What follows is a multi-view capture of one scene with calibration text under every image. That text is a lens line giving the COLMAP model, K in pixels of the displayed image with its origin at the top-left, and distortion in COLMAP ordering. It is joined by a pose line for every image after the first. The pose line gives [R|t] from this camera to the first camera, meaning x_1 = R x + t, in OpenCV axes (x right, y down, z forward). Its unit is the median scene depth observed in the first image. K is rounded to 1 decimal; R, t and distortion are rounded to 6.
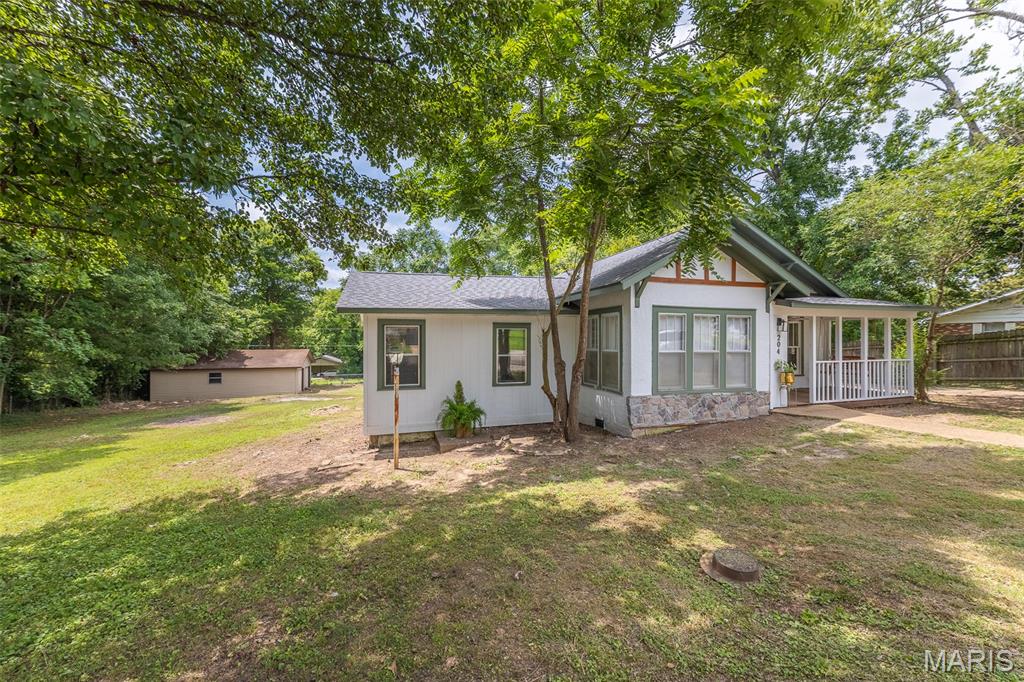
lens RADIAL K [[407.8, 0, 511.9], [0, 407.8, 339.1], [0, 0, 1]] dist [0.008044, -0.000339]
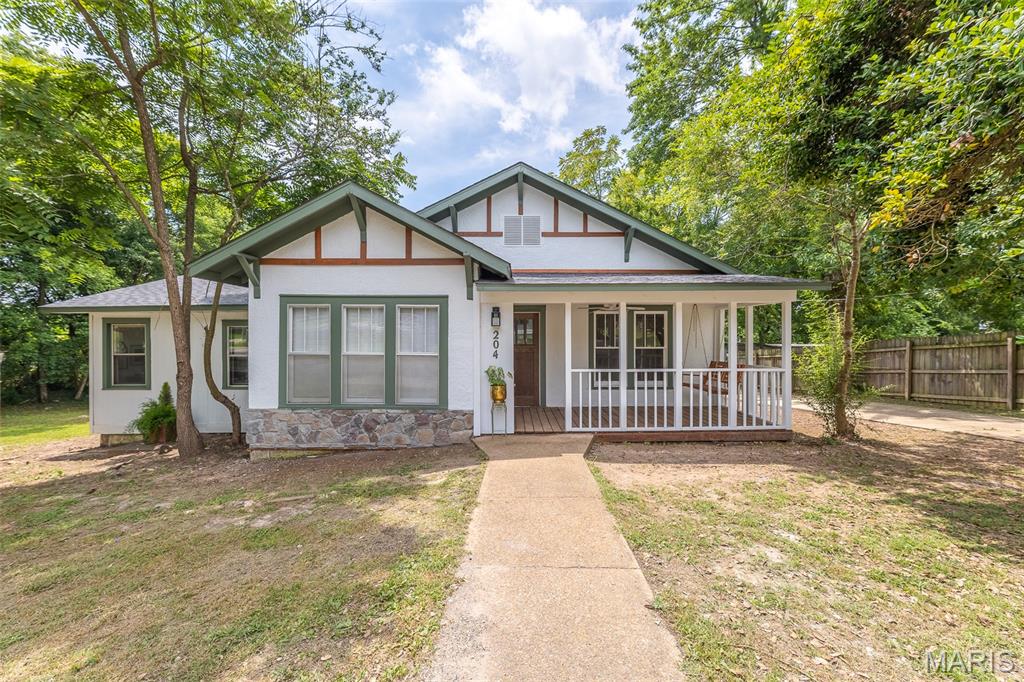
lens RADIAL K [[407.8, 0, 510.5], [0, 407.8, 342.4], [0, 0, 1]] dist [0.008044, -0.000339]
pose [[0.950765, 0.001382, -0.309910, 0.942838], [0.002541, 0.999922, 0.012255, 0.000420], [0.309902, -0.012440, 0.950687, 0.359407]]
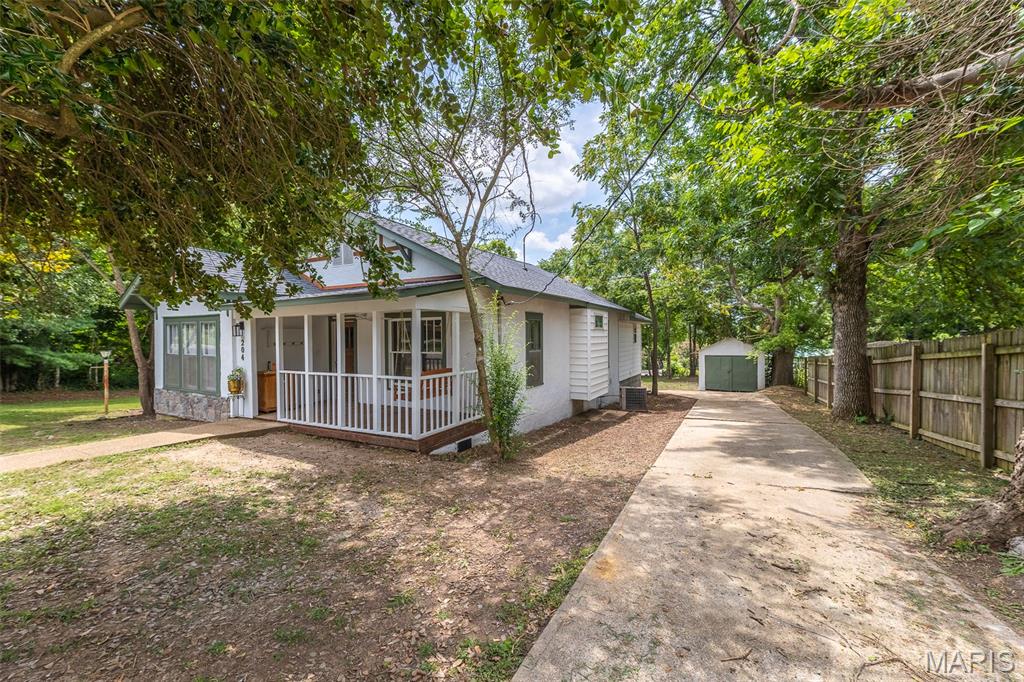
lens RADIAL K [[407.8, 0, 510.7], [0, 407.8, 346.0], [0, 0, 1]] dist [0.008044, -0.000339]
pose [[0.678452, 0.006550, -0.734615, 1.840344], [0.009854, 0.999789, 0.018015, -0.007131], [0.734578, -0.019462, 0.678245, 0.863171]]
